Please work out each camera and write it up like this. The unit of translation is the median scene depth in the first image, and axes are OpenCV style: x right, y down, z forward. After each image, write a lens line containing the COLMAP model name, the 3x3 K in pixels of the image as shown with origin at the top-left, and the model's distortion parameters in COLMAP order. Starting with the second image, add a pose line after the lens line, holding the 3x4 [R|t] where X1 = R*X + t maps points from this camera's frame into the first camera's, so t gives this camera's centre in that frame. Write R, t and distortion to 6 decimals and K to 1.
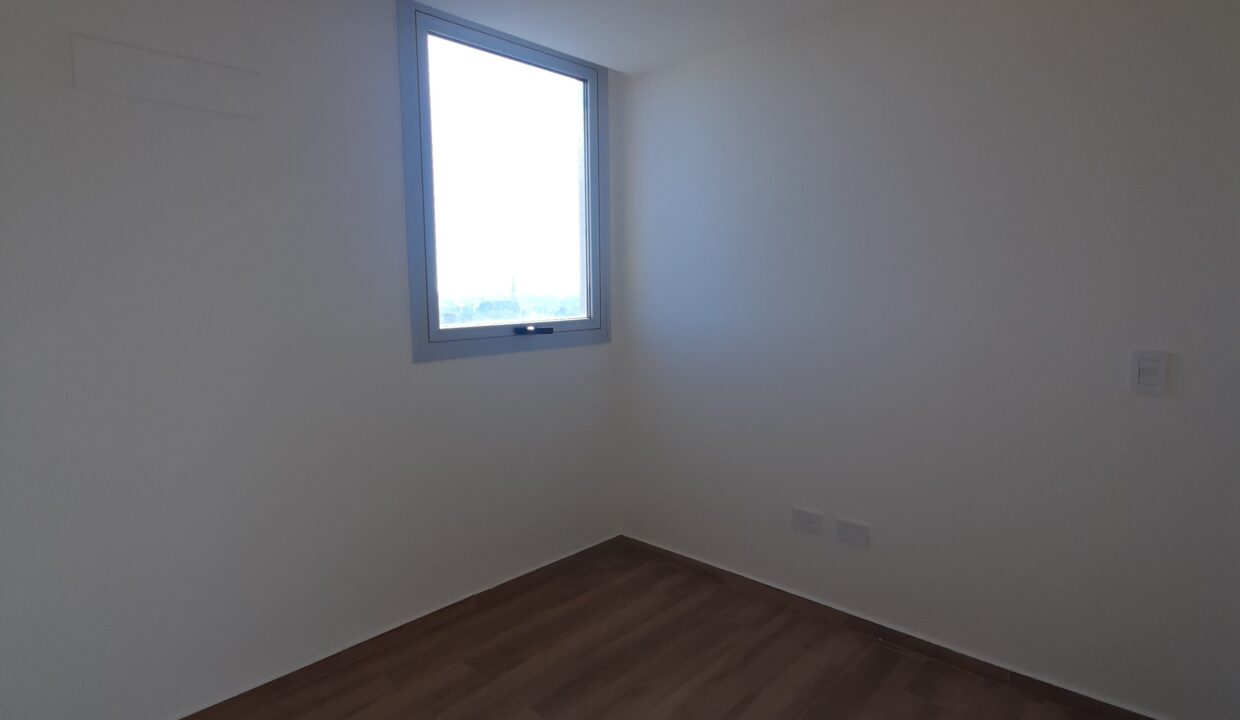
lens RADIAL K [[649.4, 0, 620.0], [0, 649.4, 360.0], [0, 0, 1]] dist [-0.002891, -0.000162]
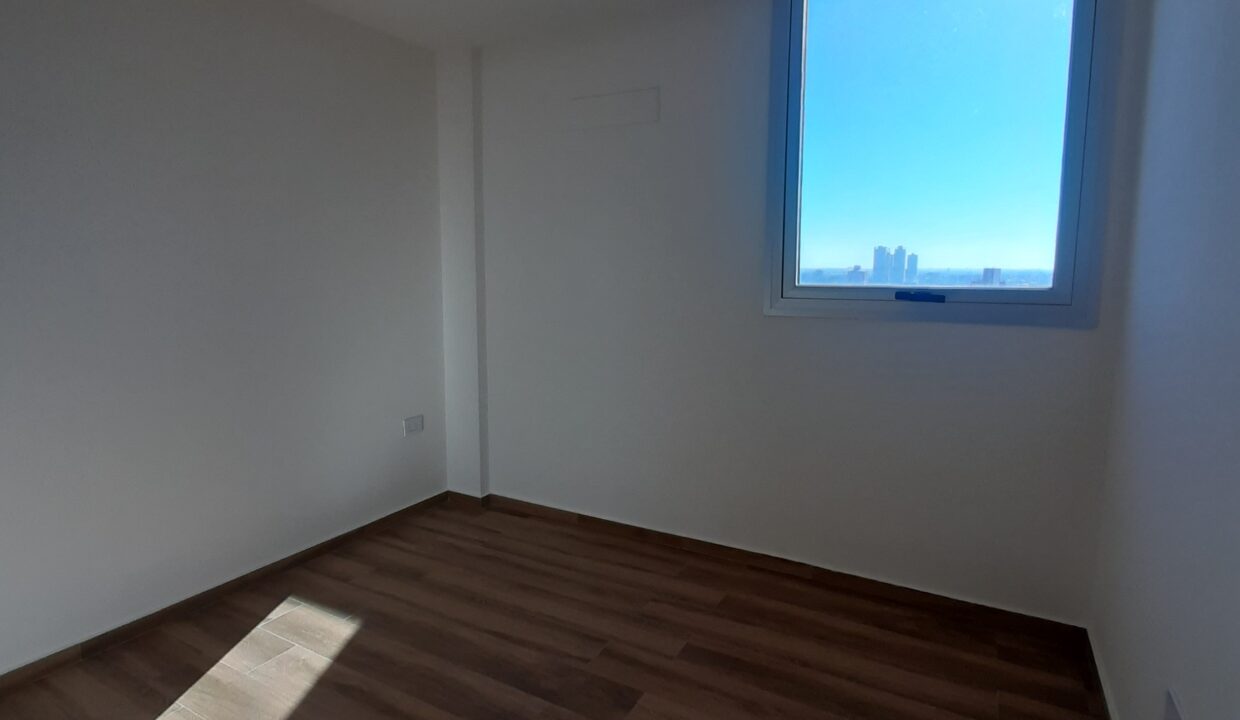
lens RADIAL K [[649.4, 0, 620.0], [0, 649.4, 360.0], [0, 0, 1]] dist [-0.002891, -0.000162]
pose [[0.234596, 0.148204, -0.960729, 0.564119], [-0.120185, 0.985149, 0.122624, -0.022251], [0.964635, 0.086699, 0.248924, 0.440211]]
